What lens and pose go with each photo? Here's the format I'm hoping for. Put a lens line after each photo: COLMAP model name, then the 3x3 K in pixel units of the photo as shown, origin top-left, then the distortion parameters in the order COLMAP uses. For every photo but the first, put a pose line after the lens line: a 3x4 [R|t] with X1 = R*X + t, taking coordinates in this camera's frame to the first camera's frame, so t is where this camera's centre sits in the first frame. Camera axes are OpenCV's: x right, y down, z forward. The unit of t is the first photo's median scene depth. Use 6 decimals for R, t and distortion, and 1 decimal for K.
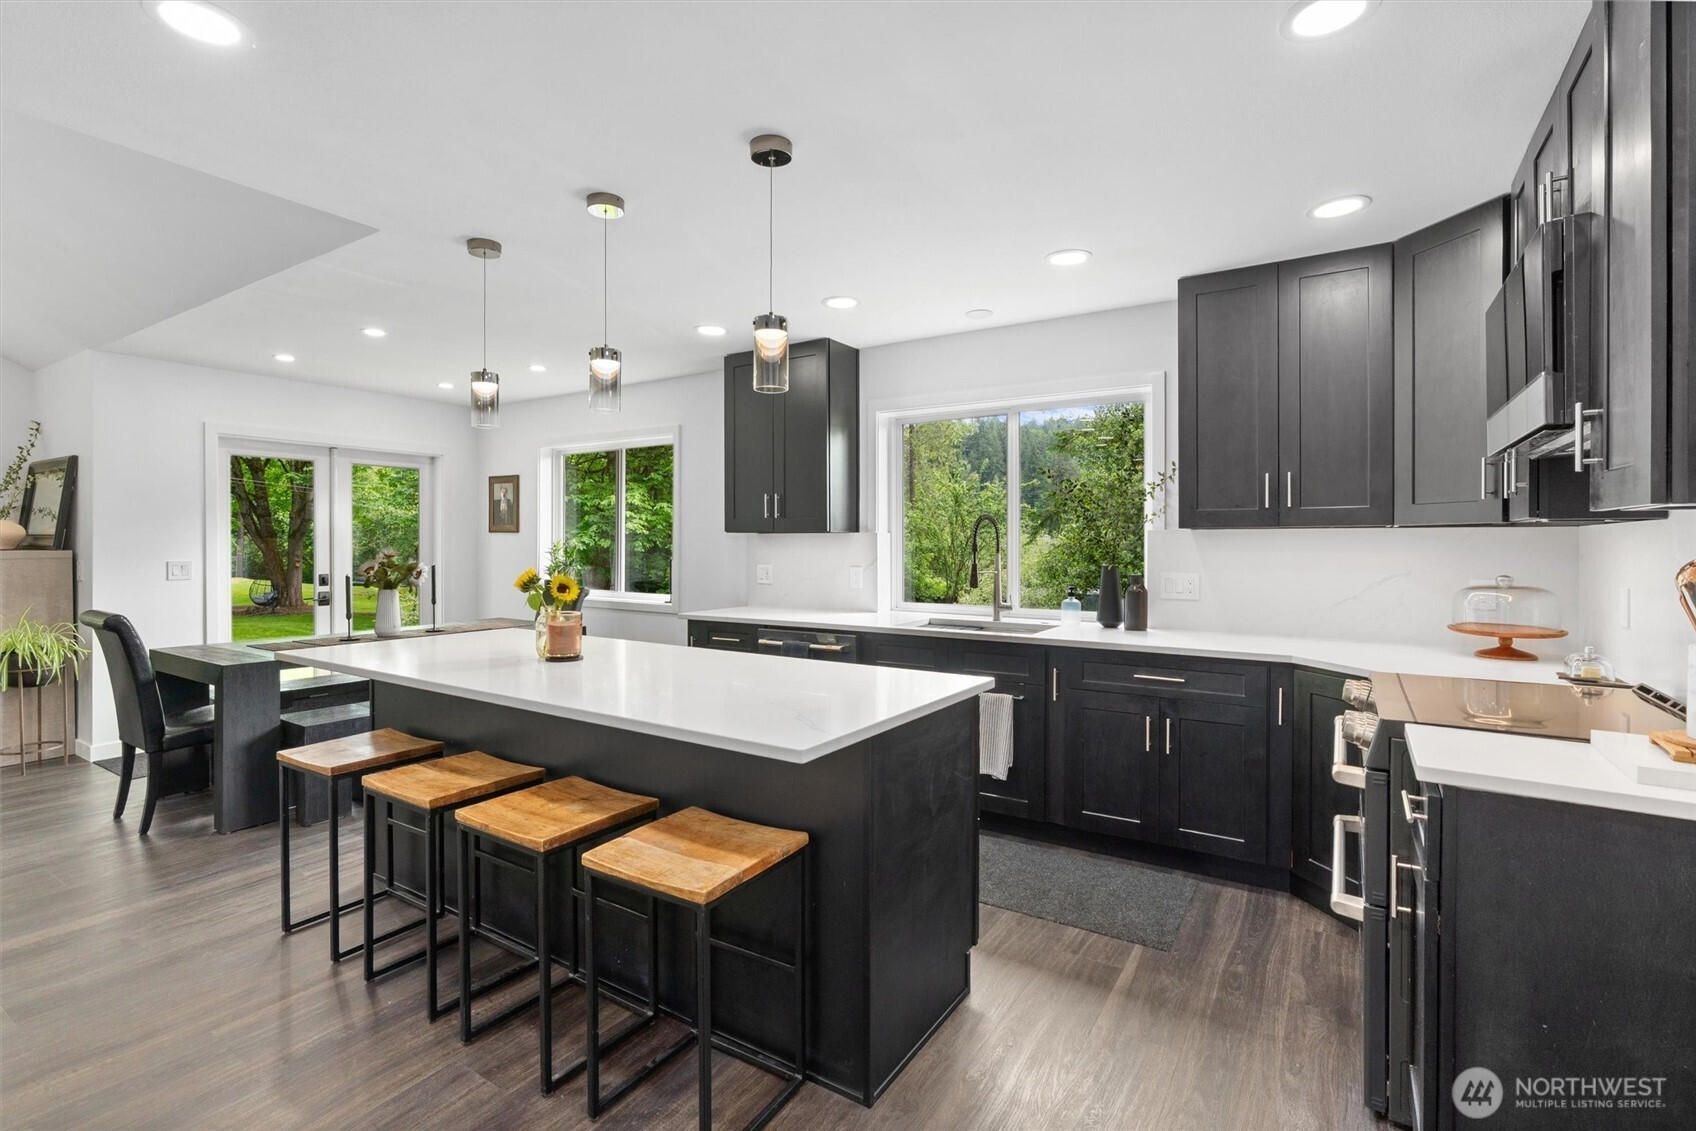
lens RADIAL K [[788.6, 0, 839.6], [0, 788.6, 549.6], [0, 0, 1]] dist [-0.002439, 0.000290]
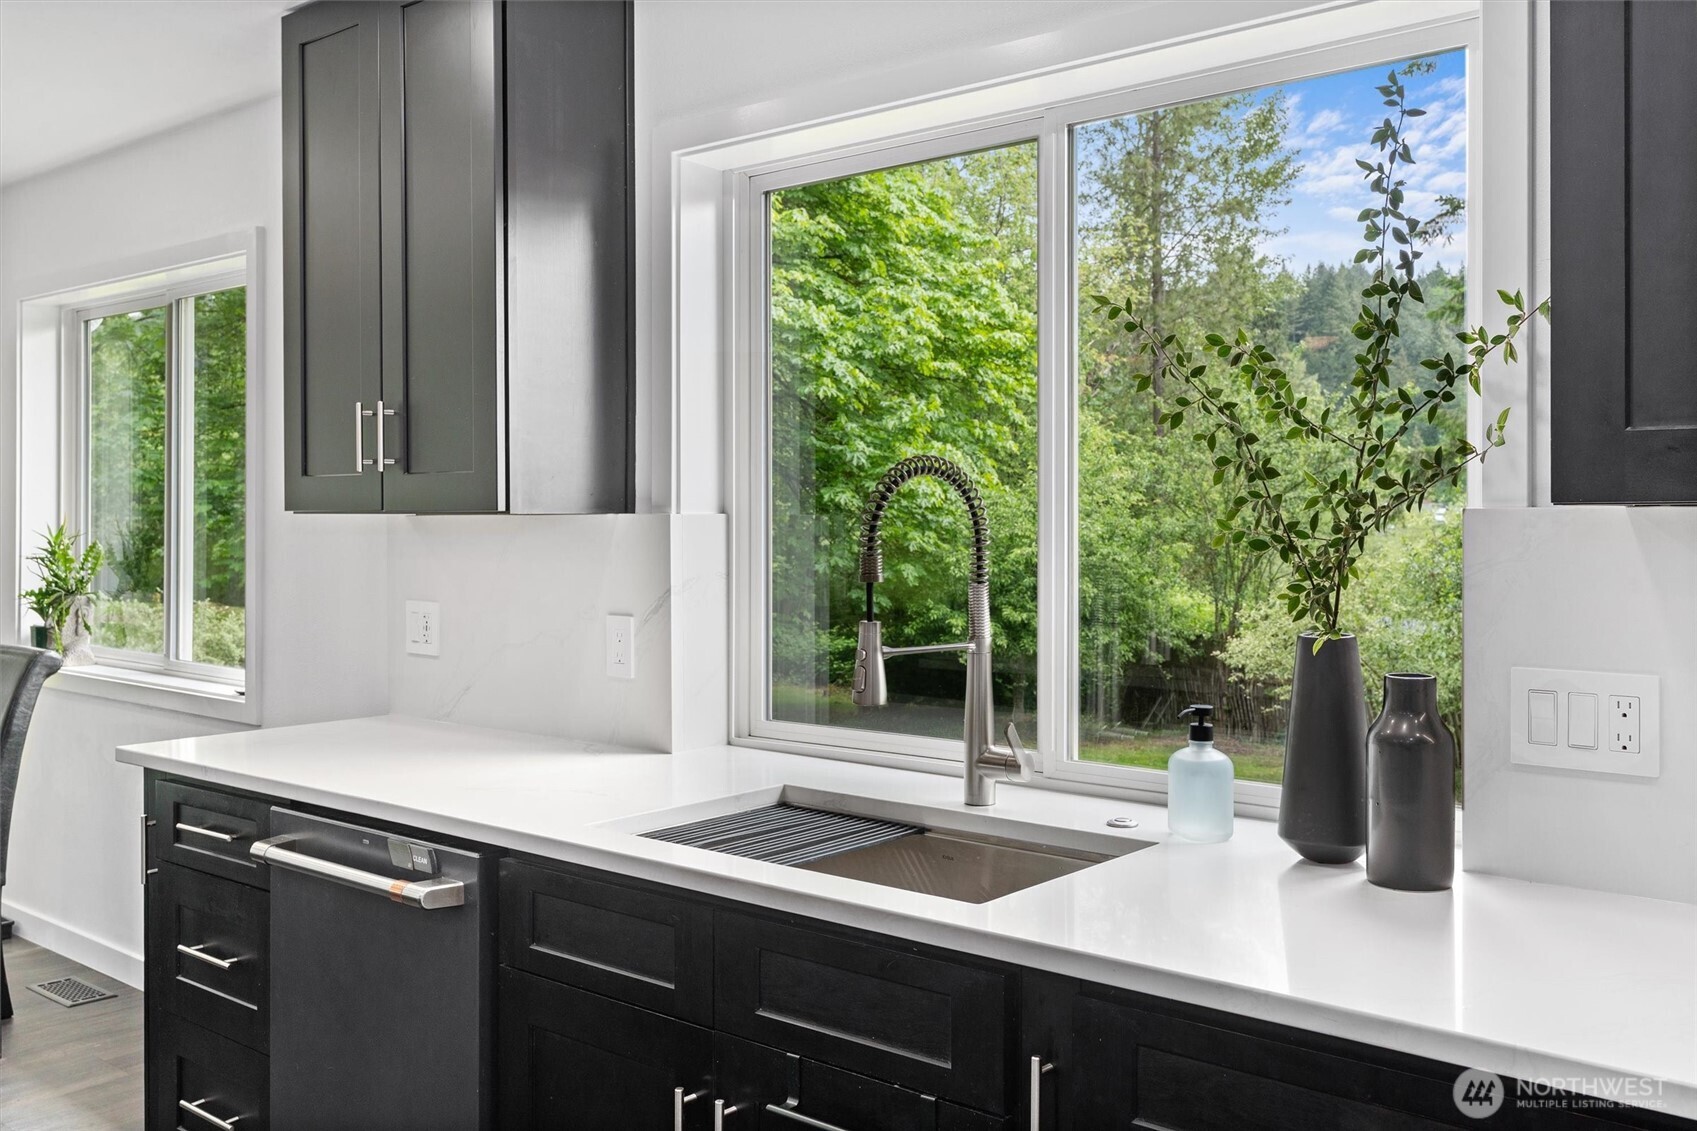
lens RADIAL K [[1511.7, 0, 850.9], [0, 1511.7, 518.8], [0, 0, 1]] dist [-0.018193, -0.009426]
pose [[0.991372, -0.001739, -0.131070, 0.201258], [0.000660, 0.999966, -0.008276, -0.013769], [0.131080, 0.008118, 0.991339, 0.370742]]
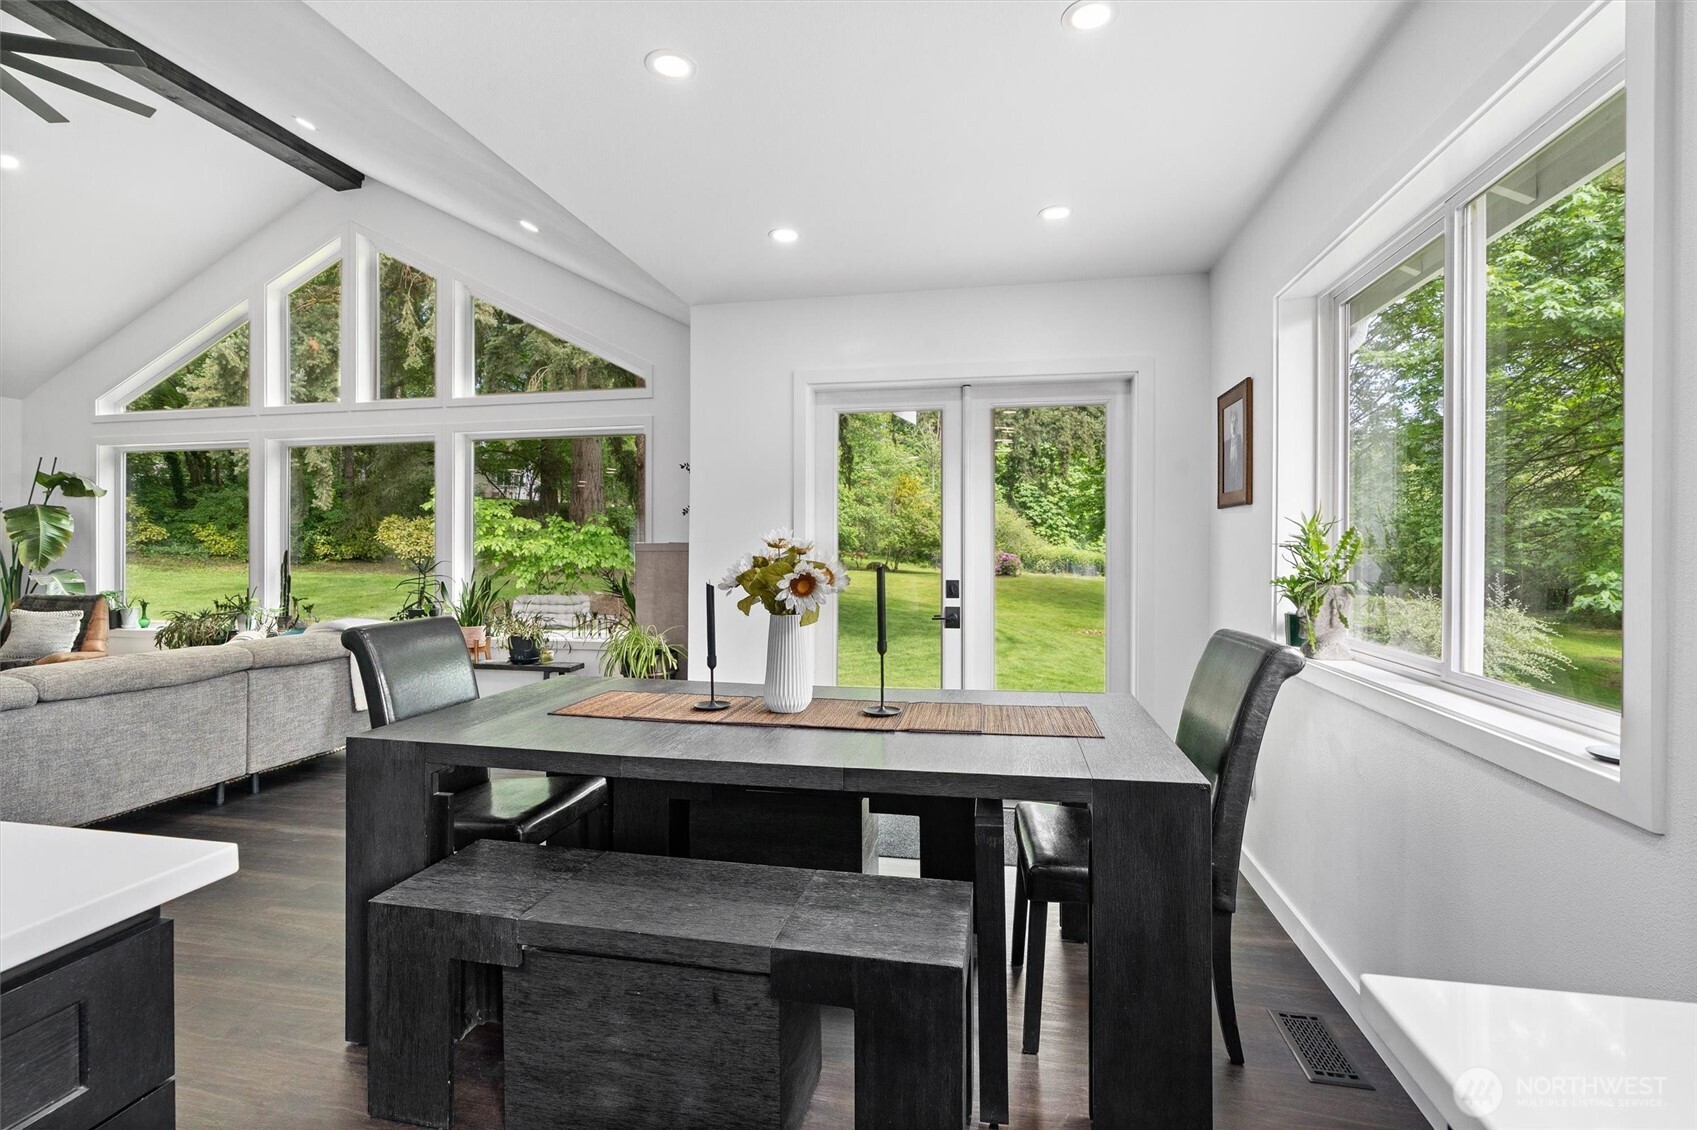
lens RADIAL K [[789.1, 0, 847.9], [0, 789.1, 550.6], [0, 0, 1]] dist [-0.002439, 0.000290]
pose [[0.380491, 0.001420, -0.924784, -0.102240], [-0.007518, 0.999971, -0.001558, 0.010588], [0.924754, 0.007545, 0.380490, 0.831684]]
